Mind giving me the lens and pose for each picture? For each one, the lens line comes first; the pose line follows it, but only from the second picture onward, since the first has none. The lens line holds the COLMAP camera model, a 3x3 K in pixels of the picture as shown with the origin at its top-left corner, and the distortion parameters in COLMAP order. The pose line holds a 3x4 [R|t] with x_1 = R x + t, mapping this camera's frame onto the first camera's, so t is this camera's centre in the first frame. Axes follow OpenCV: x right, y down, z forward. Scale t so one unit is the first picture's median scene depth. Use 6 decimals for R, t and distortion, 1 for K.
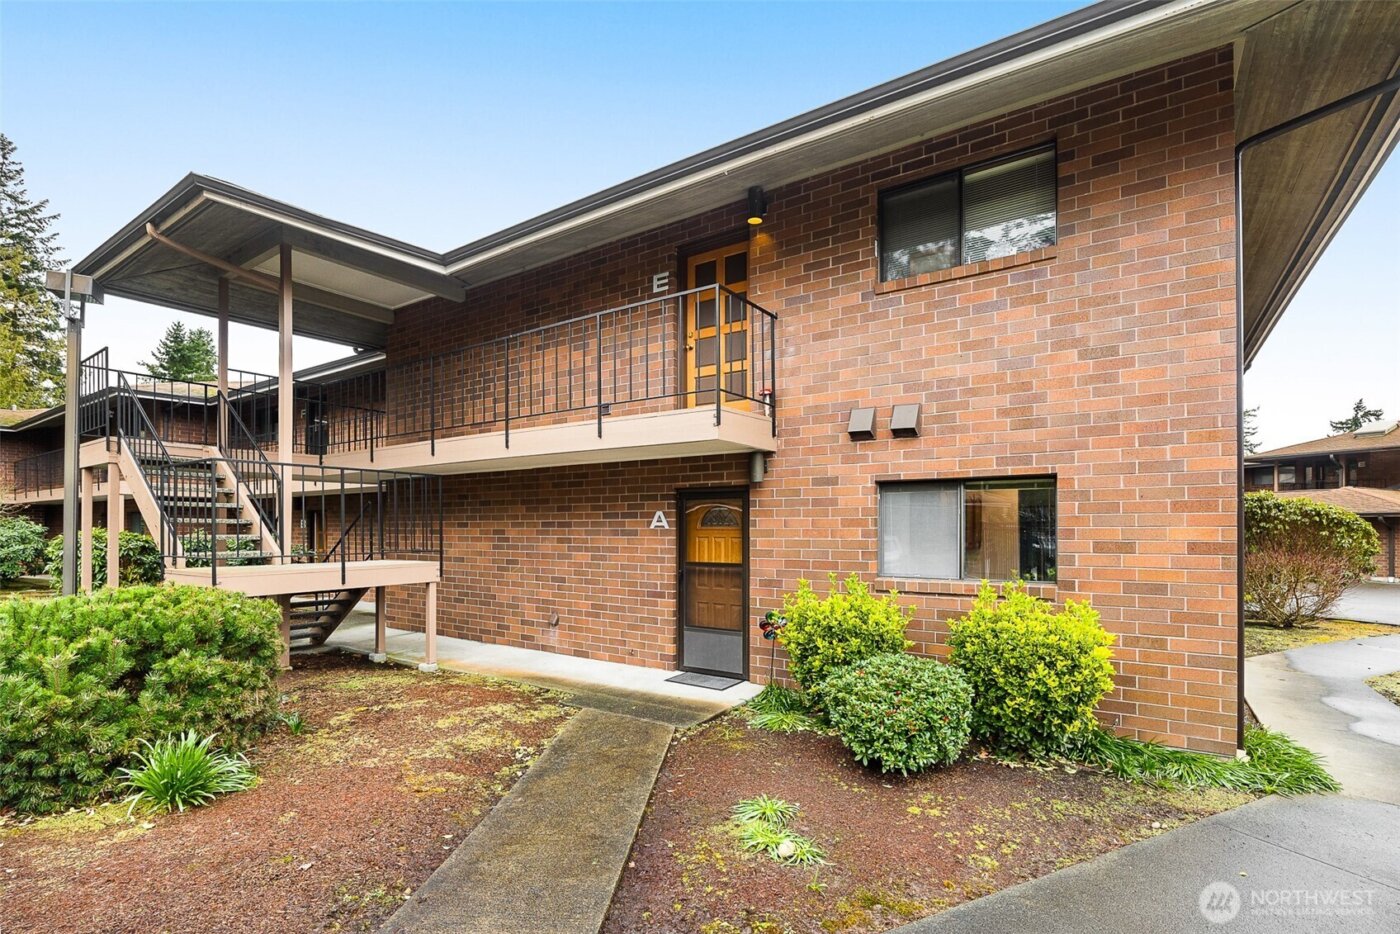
lens RADIAL K [[636.1, 0, 711.2], [0, 636.1, 527.8], [0, 0, 1]] dist [-0.006131, 0.000269]
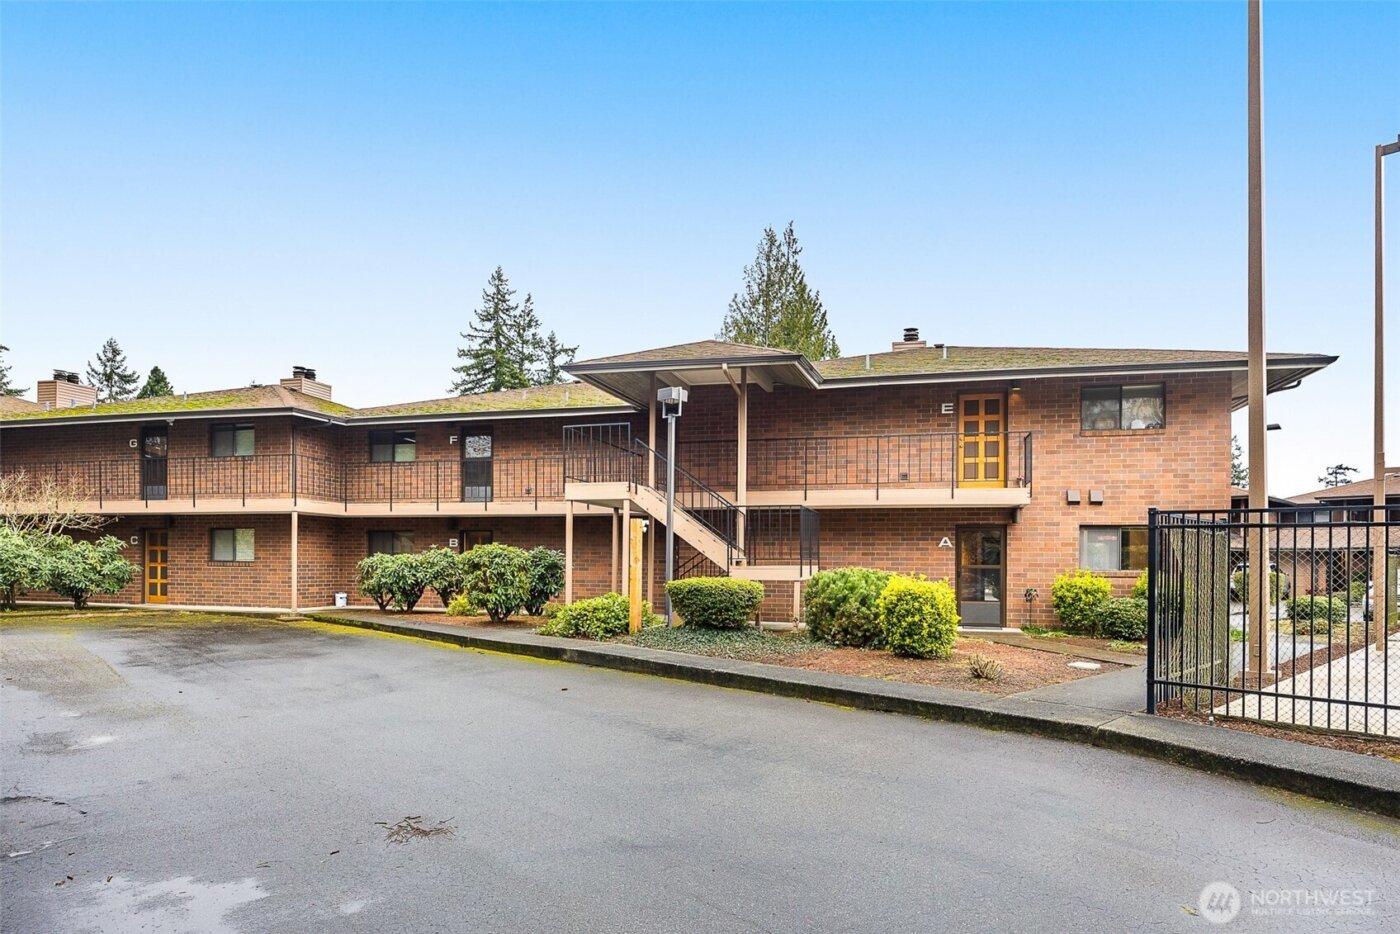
lens RADIAL K [[842.7, 0, 690.8], [0, 842.7, 567.9], [0, 0, 1]] dist [-0.006533, 0.001337]
pose [[0.952357, 0.006915, 0.304908, -1.732453], [-0.009210, 0.999939, 0.006087, 0.060924], [-0.304847, -0.008606, 0.952362, -1.204684]]
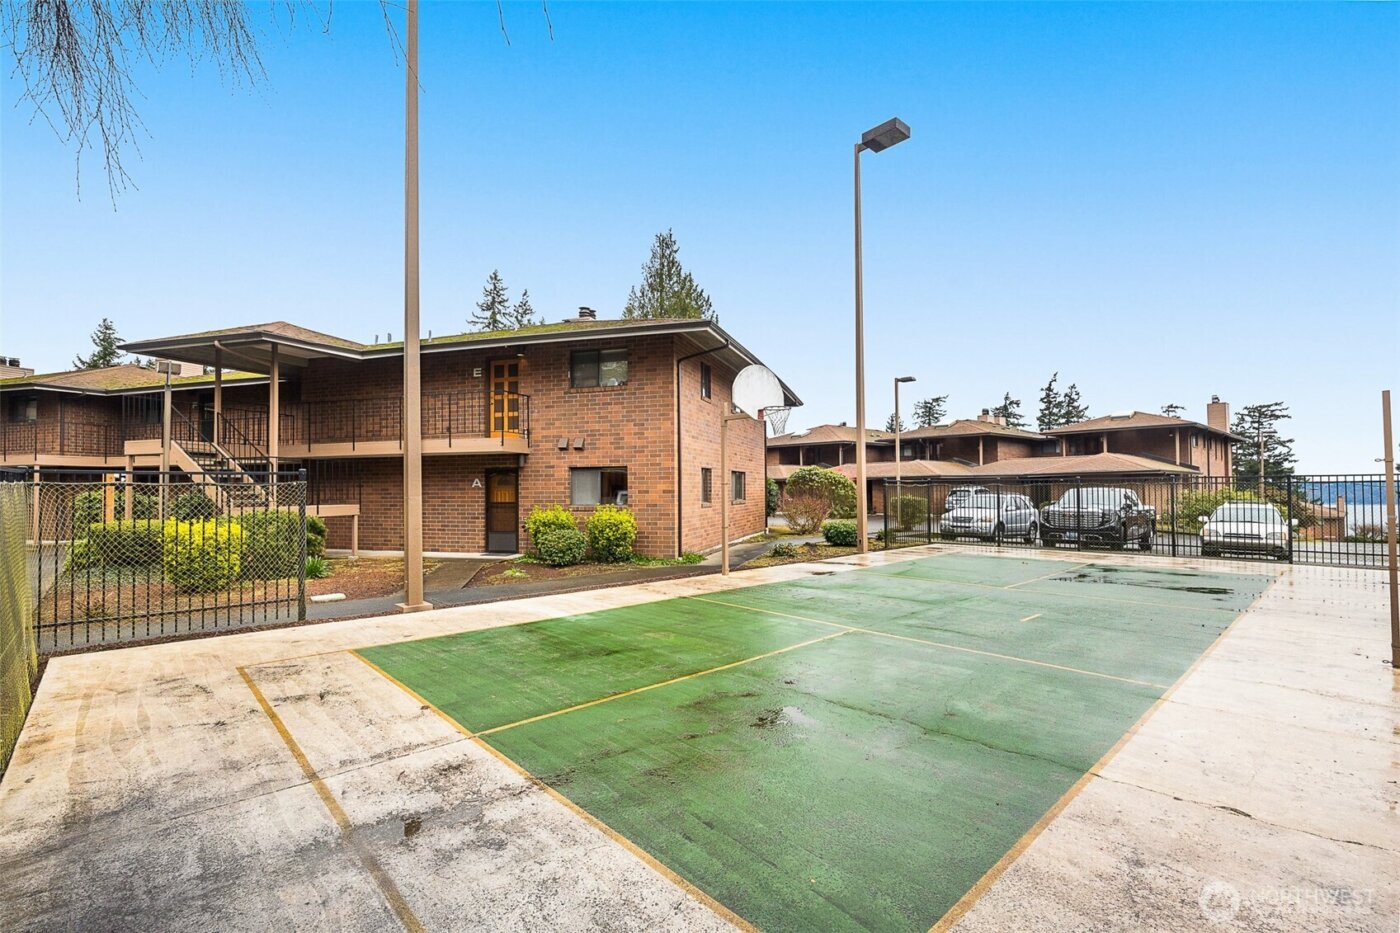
lens RADIAL K [[636.1, 0, 696.3], [0, 636.1, 477.9], [0, 0, 1]] dist [-0.006131, 0.000269]
pose [[0.964301, -0.002412, 0.264799, 0.075391], [0.006834, 0.999852, -0.015783, 0.010743], [-0.264722, 0.017029, 0.964174, -1.477057]]
